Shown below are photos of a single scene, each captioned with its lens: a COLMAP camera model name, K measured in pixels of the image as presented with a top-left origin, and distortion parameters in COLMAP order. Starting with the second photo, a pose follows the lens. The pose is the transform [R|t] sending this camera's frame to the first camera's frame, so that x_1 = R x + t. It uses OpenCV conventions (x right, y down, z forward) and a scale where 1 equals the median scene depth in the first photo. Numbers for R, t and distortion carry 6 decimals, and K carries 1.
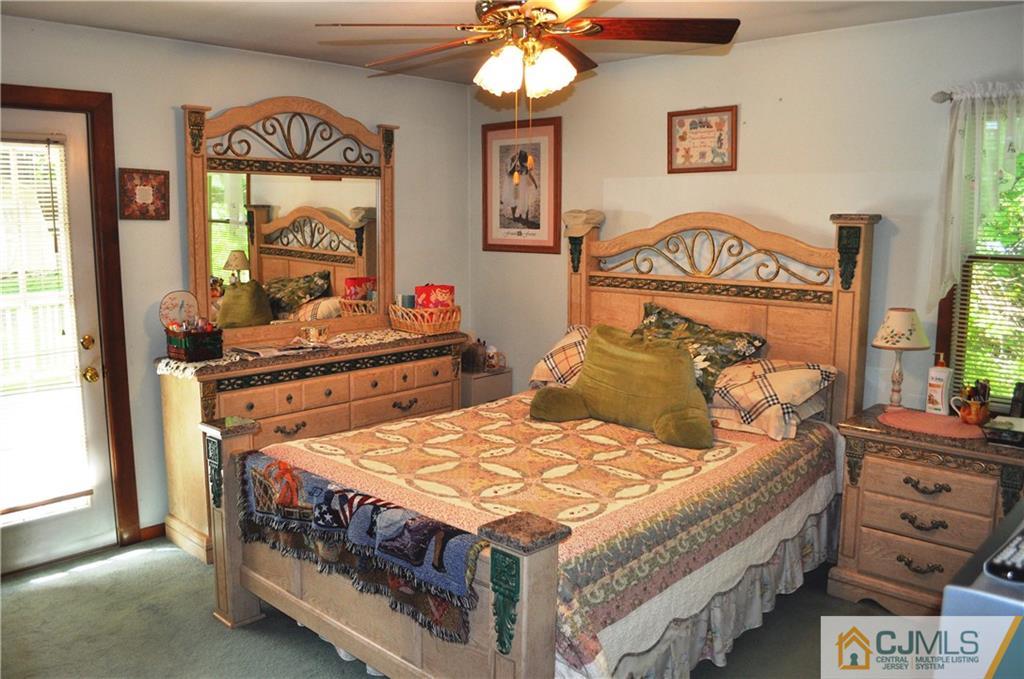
lens RADIAL K [[806.5, 0, 505.2], [0, 806.5, 335.1], [0, 0, 1]] dist [-0.079756, 0.006196]
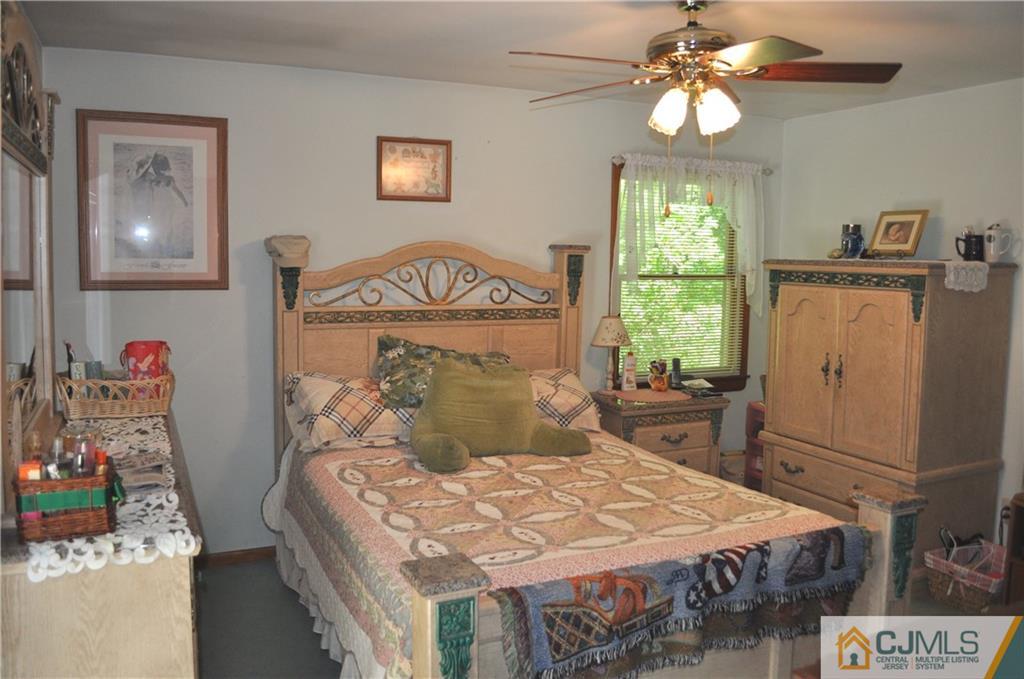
lens RADIAL K [[806.5, 0, 505.2], [0, 806.5, 335.1], [0, 0, 1]] dist [-0.079756, 0.006196]
pose [[0.375959, -0.087183, 0.922526, -0.692243], [0.120718, 0.991688, 0.044523, -0.071560], [-0.918739, 0.094627, 0.383359, 0.552076]]
